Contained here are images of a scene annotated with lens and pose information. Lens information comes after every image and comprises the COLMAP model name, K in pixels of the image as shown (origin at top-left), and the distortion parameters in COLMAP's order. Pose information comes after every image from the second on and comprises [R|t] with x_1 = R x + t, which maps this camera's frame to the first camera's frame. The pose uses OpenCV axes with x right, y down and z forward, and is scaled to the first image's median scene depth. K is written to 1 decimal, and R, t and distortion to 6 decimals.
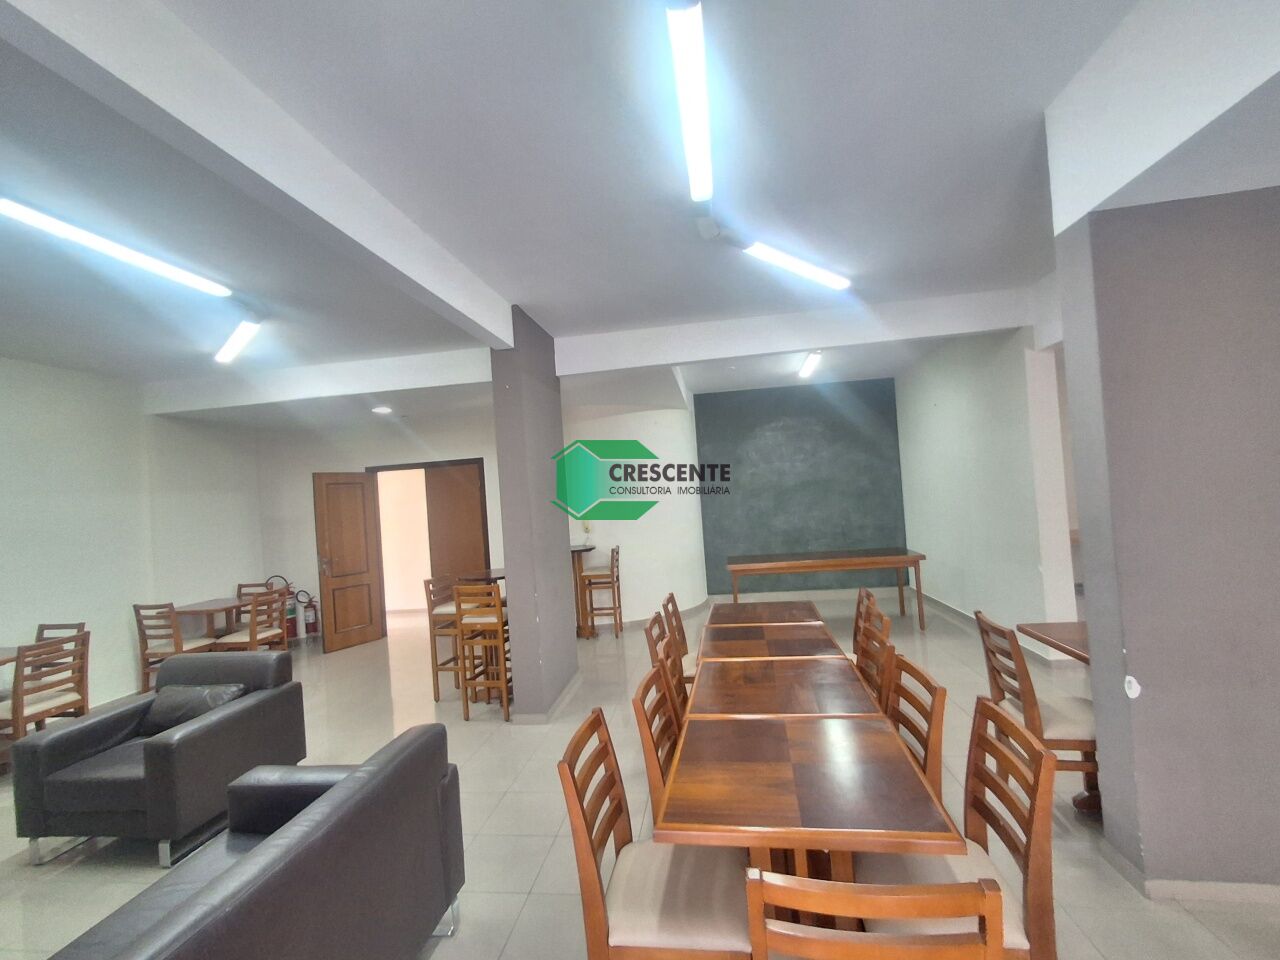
lens RADIAL K [[593.2, 0, 640.0], [0, 593.2, 480.0], [0, 0, 1]] dist [-0.001250, -0.000115]
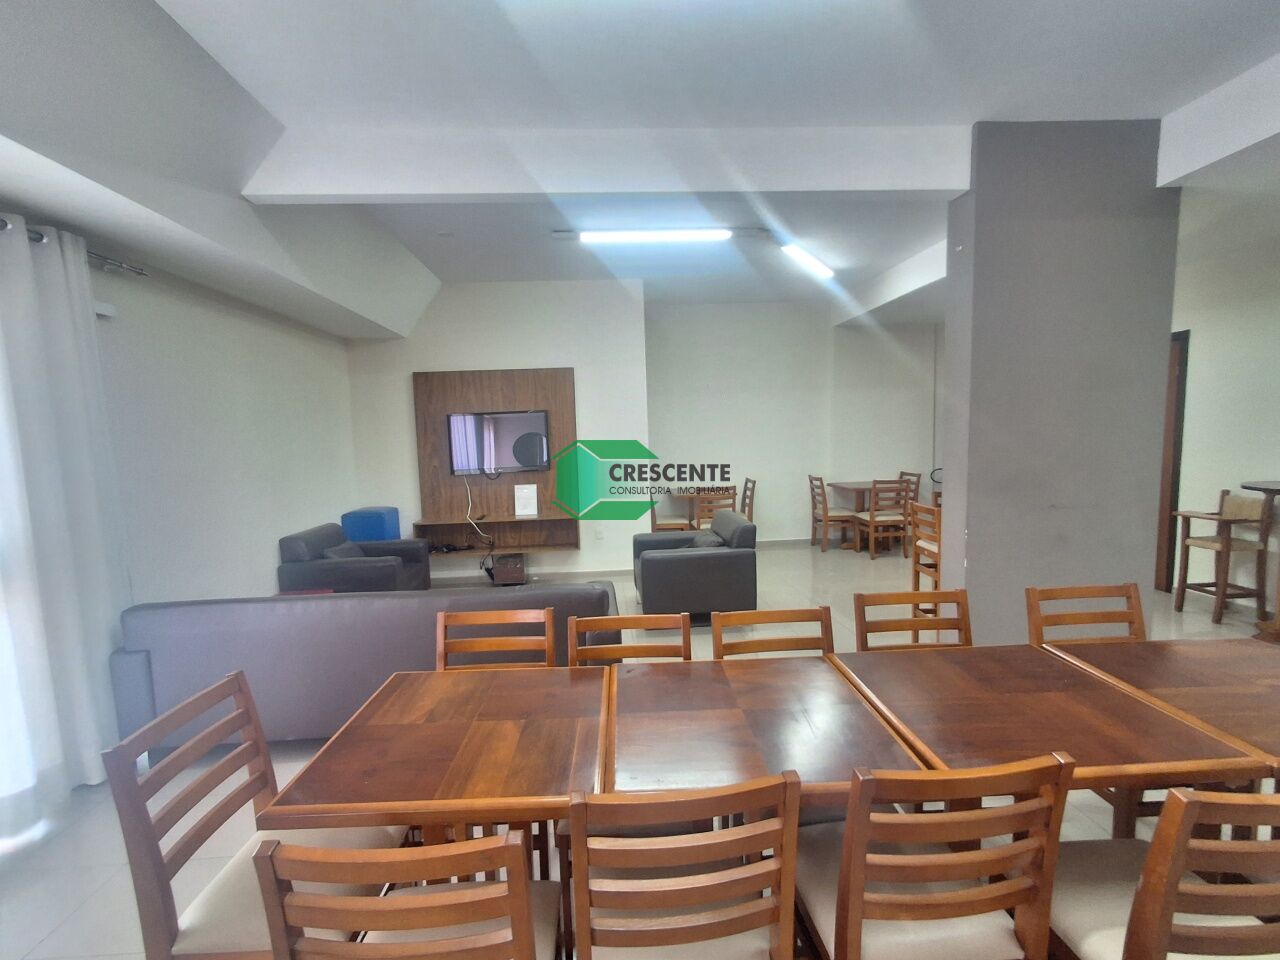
lens RADIAL K [[593.2, 0, 640.0], [0, 593.2, 480.0], [0, 0, 1]] dist [-0.001250, -0.000115]
pose [[0.192262, 0.142872, -0.970888, 0.404983], [0.044476, 0.987060, 0.154060, -0.003852], [0.980335, -0.072800, 0.183420, 0.394938]]
